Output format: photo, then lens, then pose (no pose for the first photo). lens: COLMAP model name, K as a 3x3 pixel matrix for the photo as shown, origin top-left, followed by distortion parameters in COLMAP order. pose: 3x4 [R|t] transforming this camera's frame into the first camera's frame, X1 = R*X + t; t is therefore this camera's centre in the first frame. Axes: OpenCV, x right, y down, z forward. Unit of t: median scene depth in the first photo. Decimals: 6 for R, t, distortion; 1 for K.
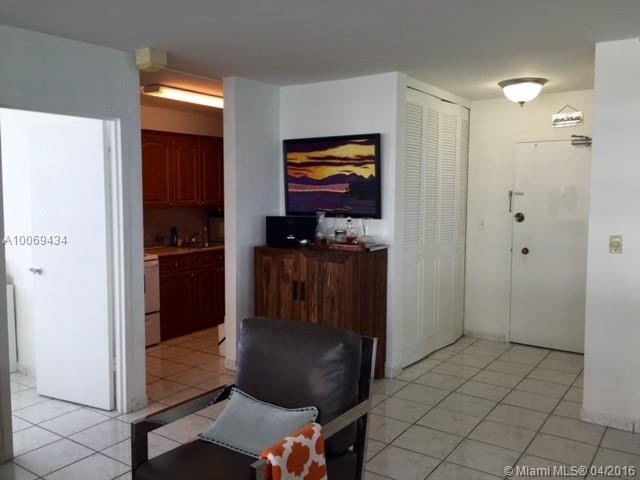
lens RADIAL K [[537.7, 0, 321.4], [0, 537.7, 240.9], [0, 0, 1]] dist [0.010418, -0.025507]
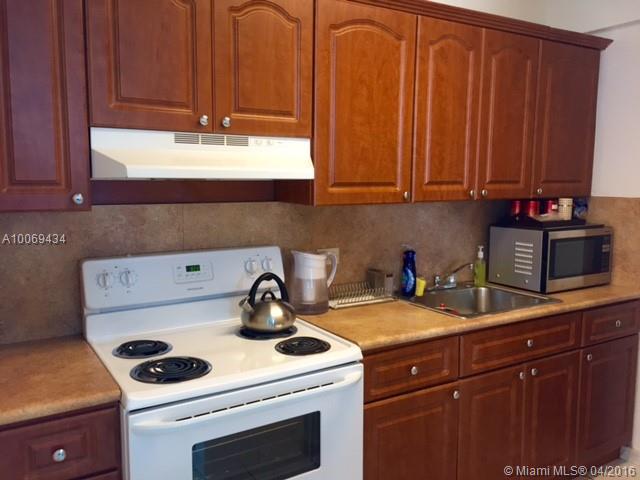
lens RADIAL K [[537.7, 0, 319.7], [0, 537.7, 241.0], [0, 0, 1]] dist [0.010418, -0.025507]
pose [[0.913787, 0.050064, -0.403097, -0.174596], [-0.040143, 0.998648, 0.033031, -0.044741], [0.404206, -0.014001, 0.914561, 0.607952]]
